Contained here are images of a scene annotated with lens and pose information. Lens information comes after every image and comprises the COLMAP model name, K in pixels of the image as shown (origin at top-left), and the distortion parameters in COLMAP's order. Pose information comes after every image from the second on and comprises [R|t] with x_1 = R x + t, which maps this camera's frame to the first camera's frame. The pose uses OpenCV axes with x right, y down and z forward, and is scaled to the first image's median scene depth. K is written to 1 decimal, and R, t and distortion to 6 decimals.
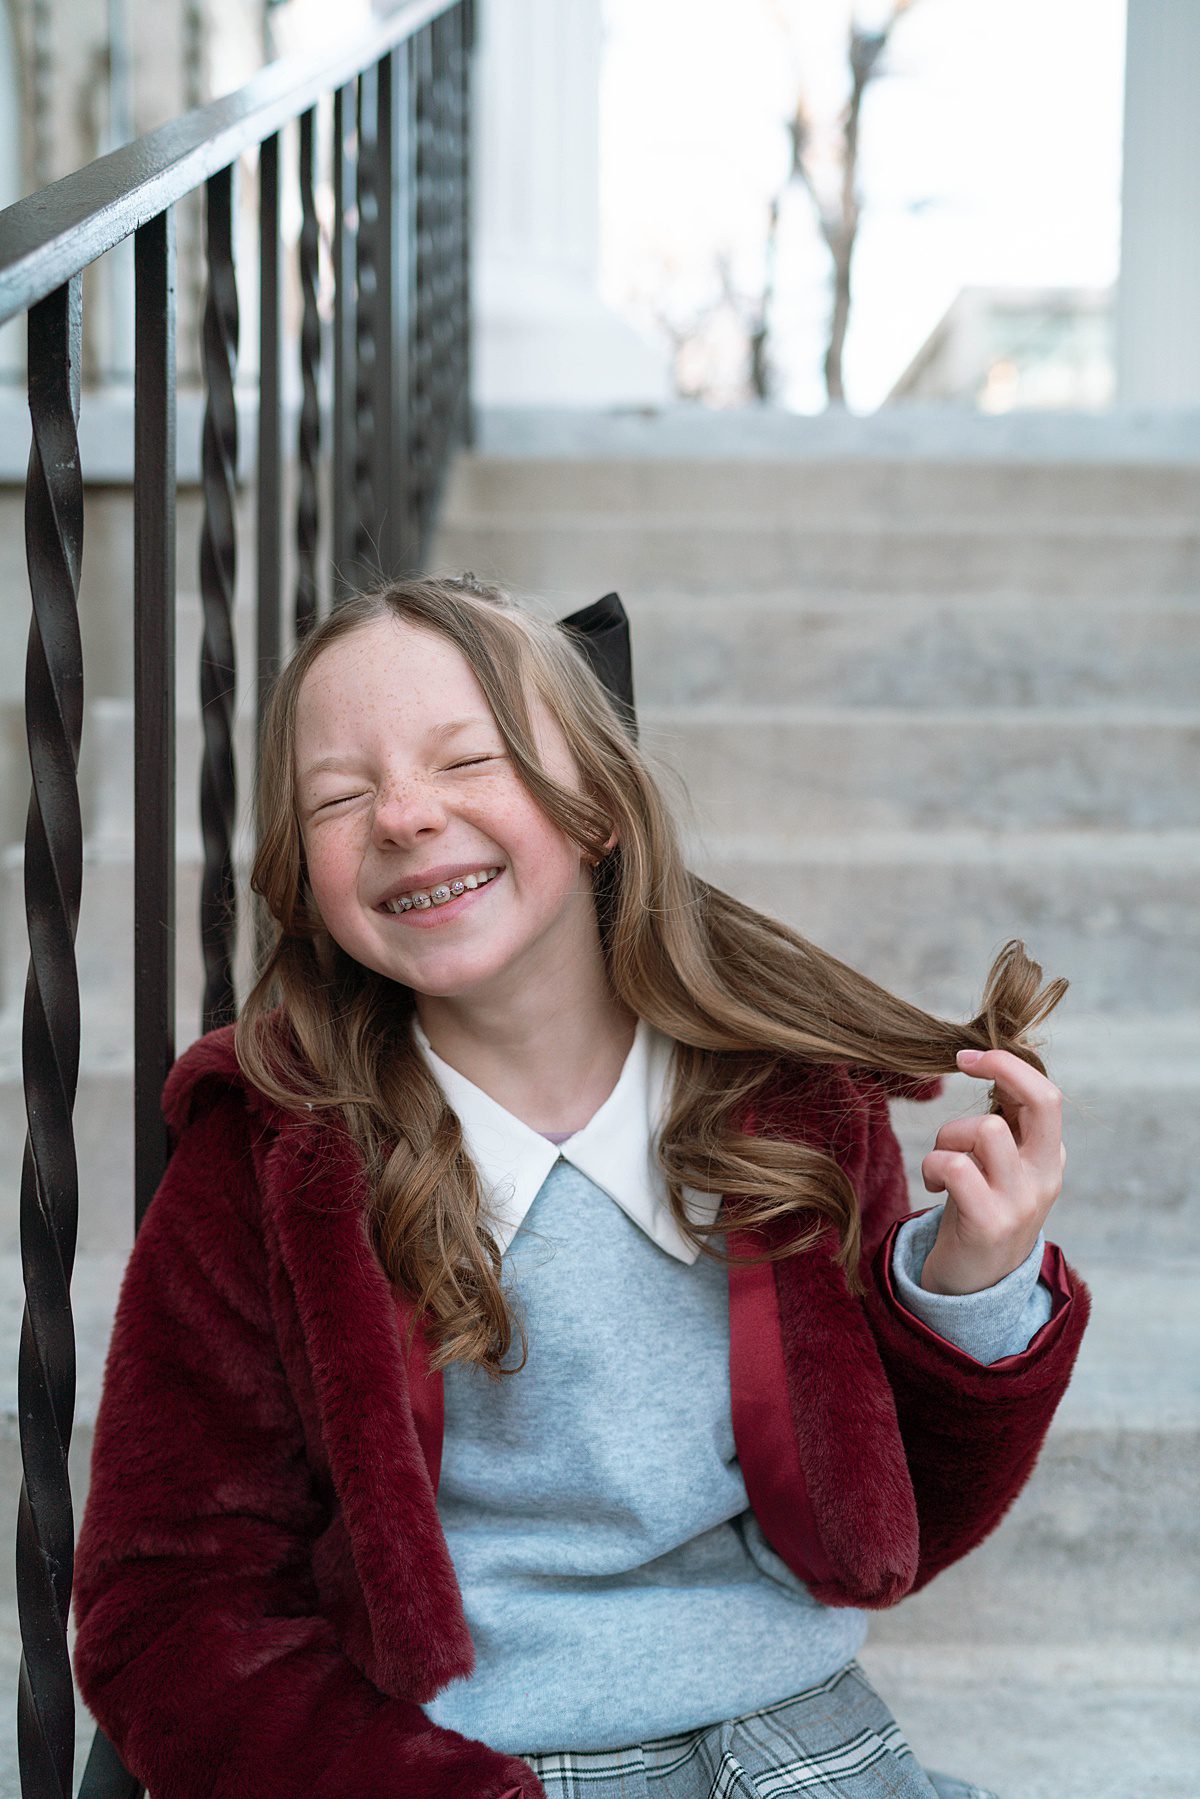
lens RADIAL K [[1735.9, 0, 604.8], [0, 1735.9, 944.6], [0, 0, 1]] dist [-0.015208, 0.018487]
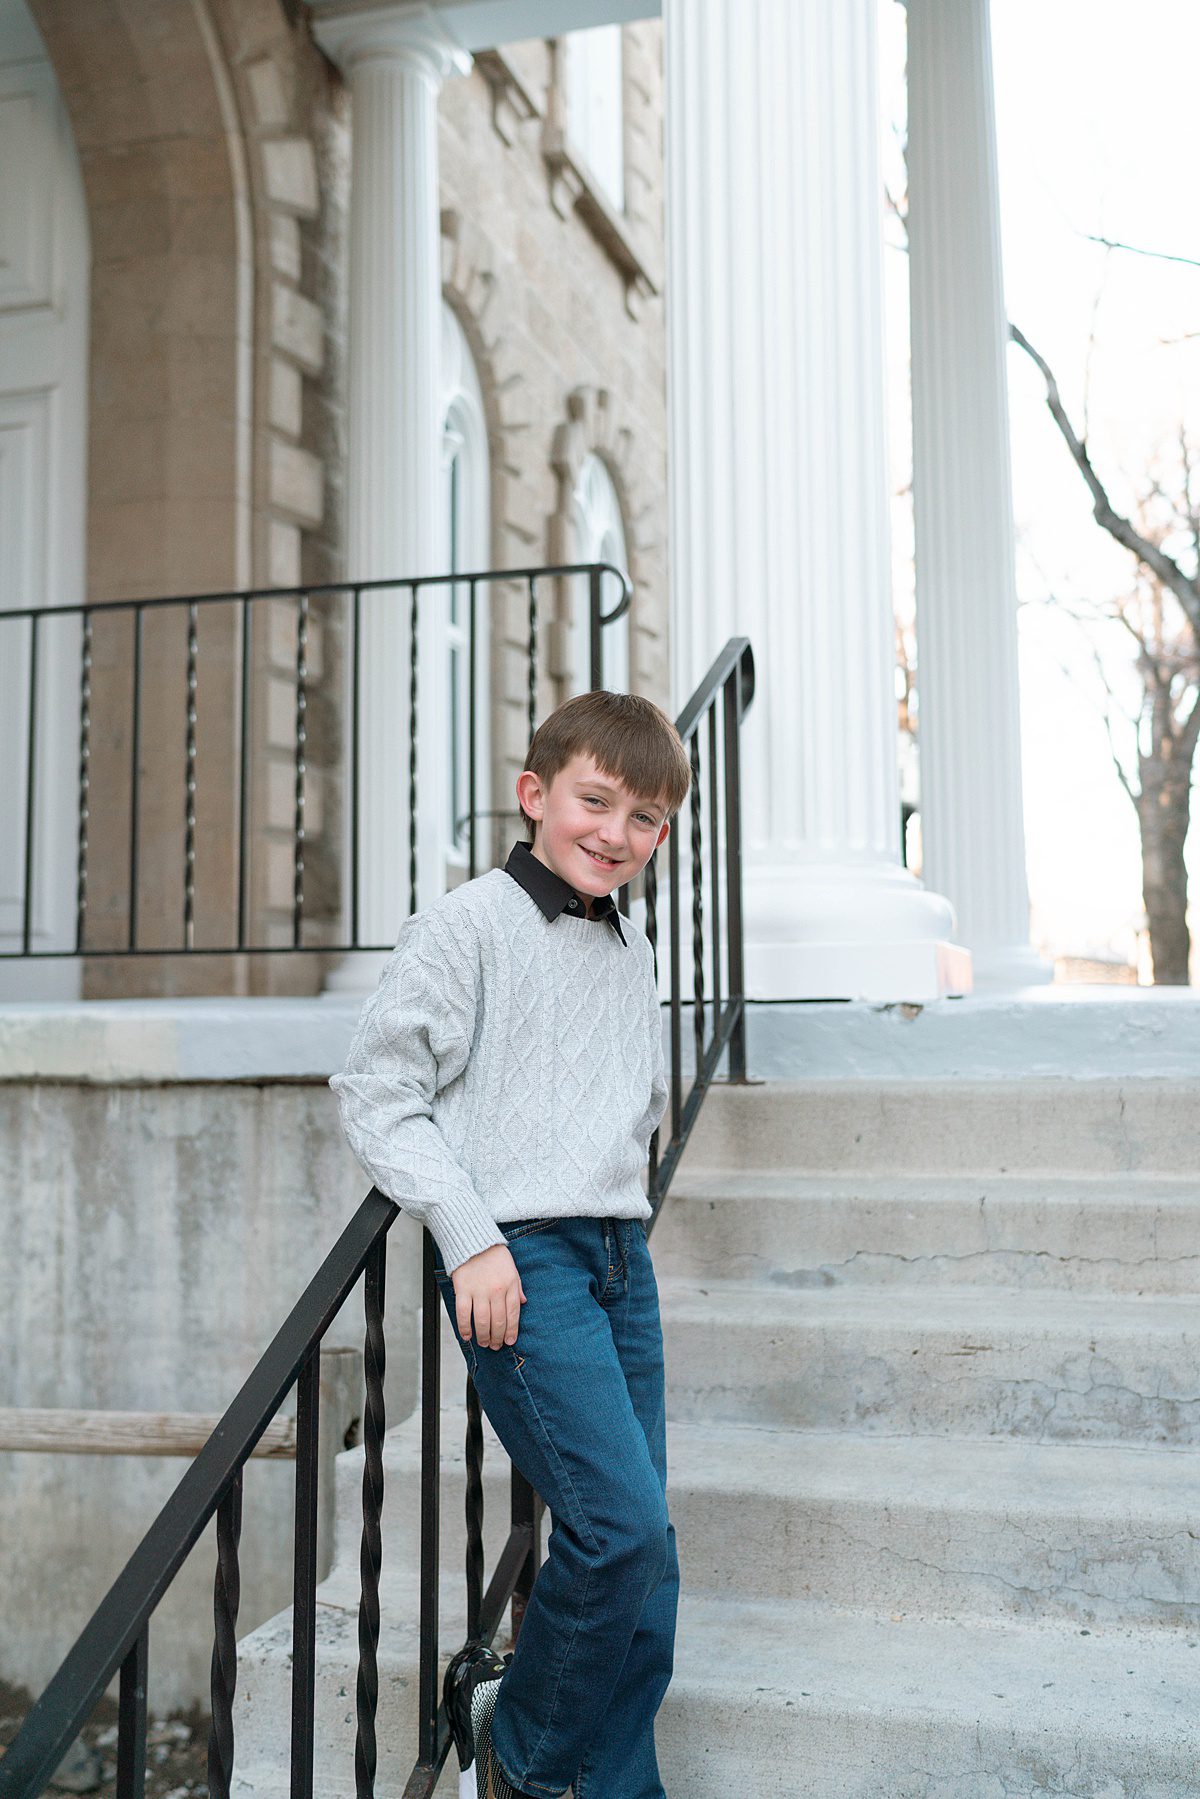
lens RADIAL K [[1899.2, 0, 599.6], [0, 1899.2, 849.6], [0, 0, 1]] dist [-0.018261, 0.016638]
pose [[0.958718, -0.043578, -0.281000, 0.286263], [-0.005147, 0.985366, -0.170373, -0.337587], [0.284312, 0.164785, 0.944464, -0.285048]]
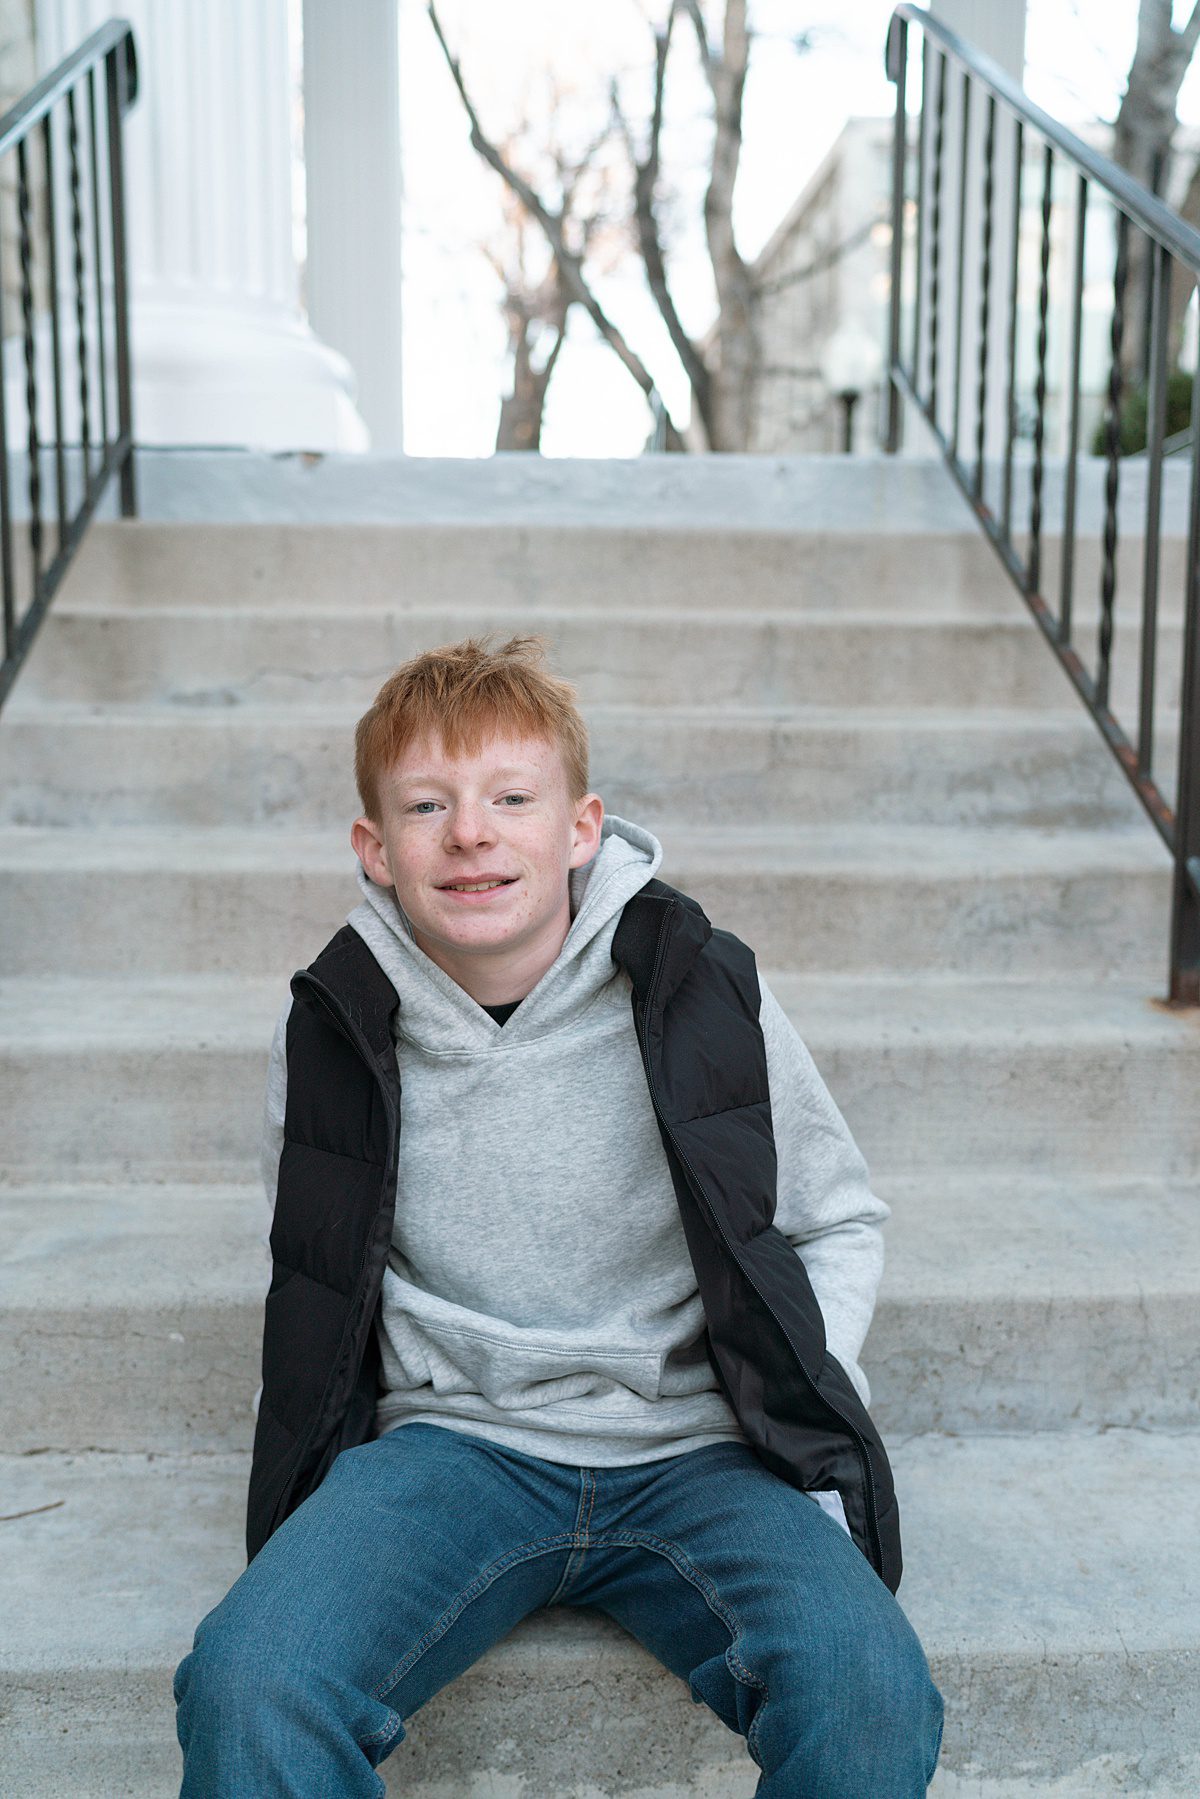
lens RADIAL K [[1735.9, 0, 604.8], [0, 1735.9, 944.6], [0, 0, 1]] dist [-0.015208, 0.018487]
pose [[0.998607, -0.009366, 0.051935, 0.235880], [0.004720, 0.996032, 0.088870, -0.180275], [-0.052562, -0.088501, 0.994688, -0.103787]]
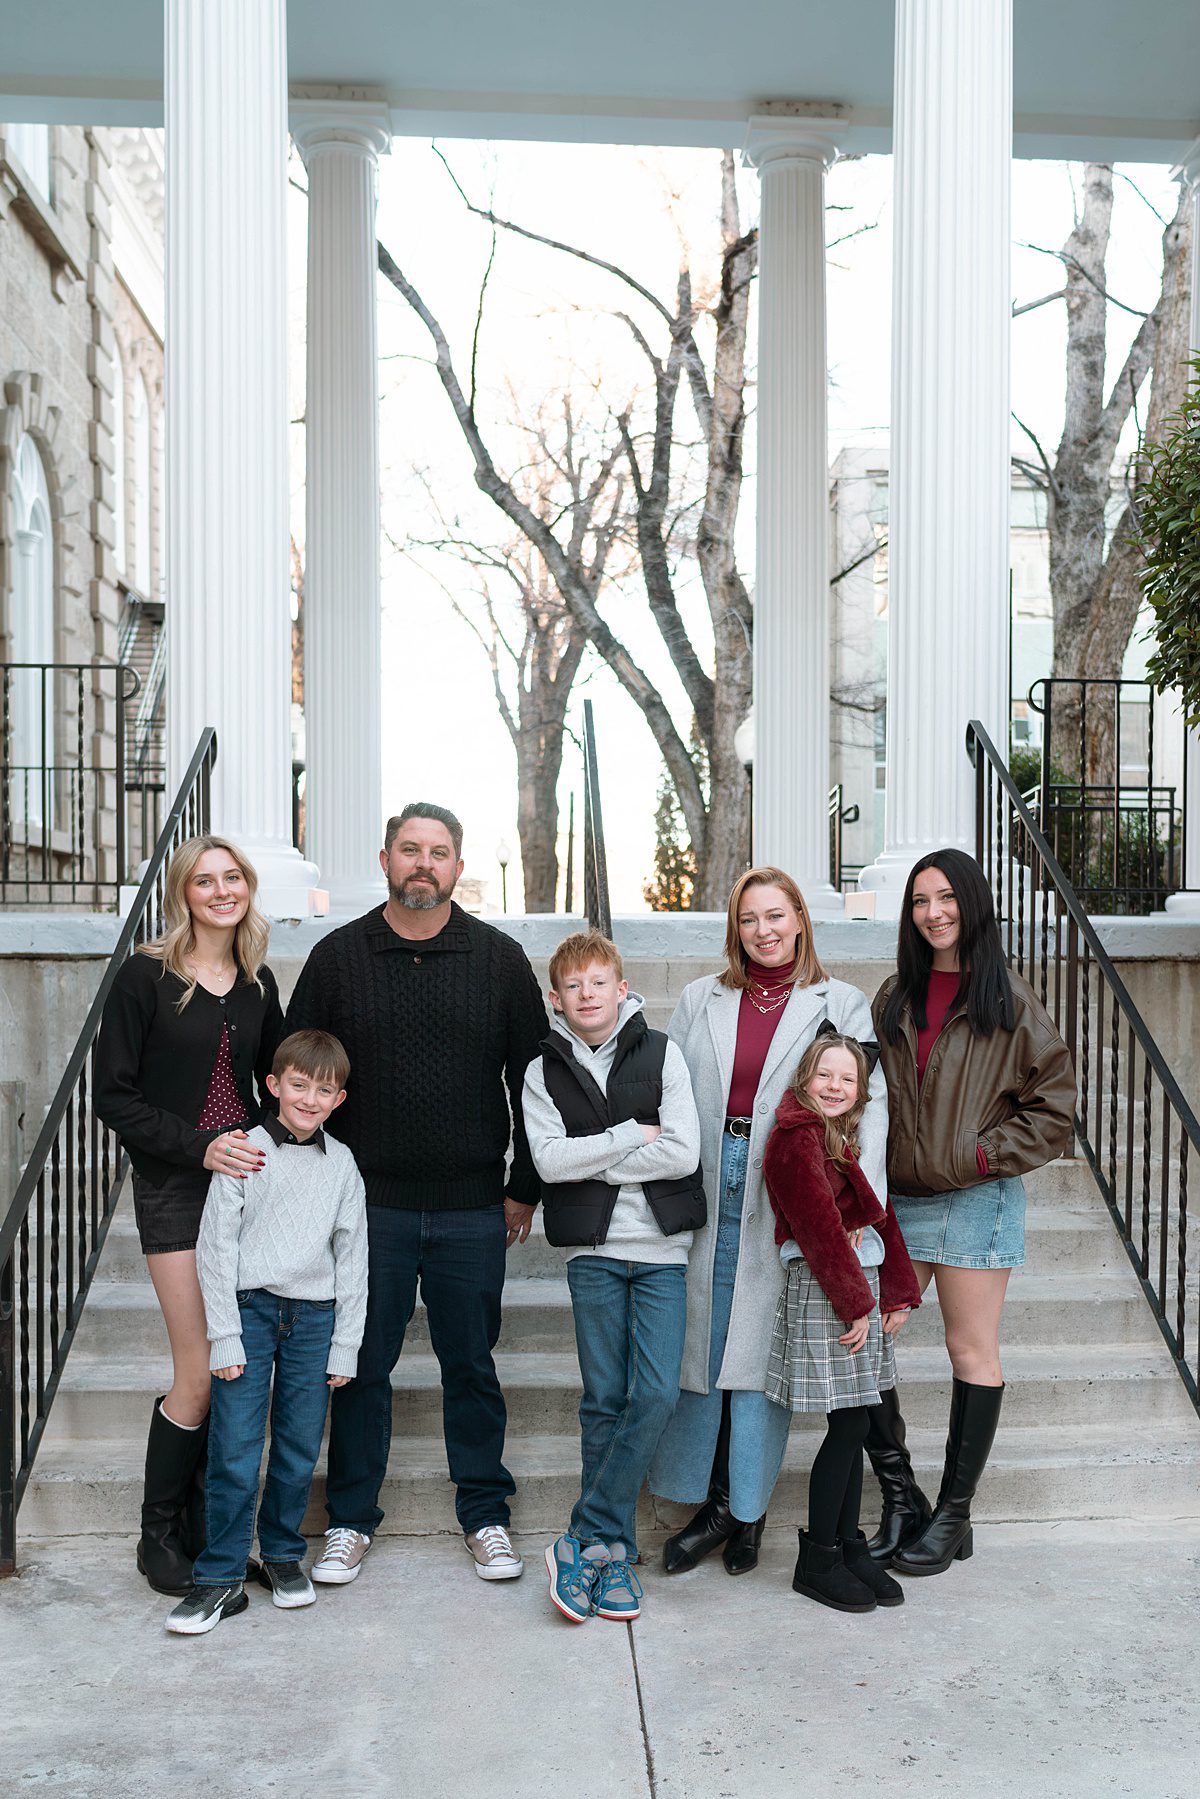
lens RADIAL K [[1885.4, 0, 669.3], [0, 1885.4, 1031.9], [0, 0, 1]] dist [-0.026947, 0.054369]
pose [[0.997679, -0.006688, 0.067765, 0.537725], [0.008879, 0.999446, -0.032087, -0.155013], [-0.067512, 0.032614, 0.997185, -2.205730]]
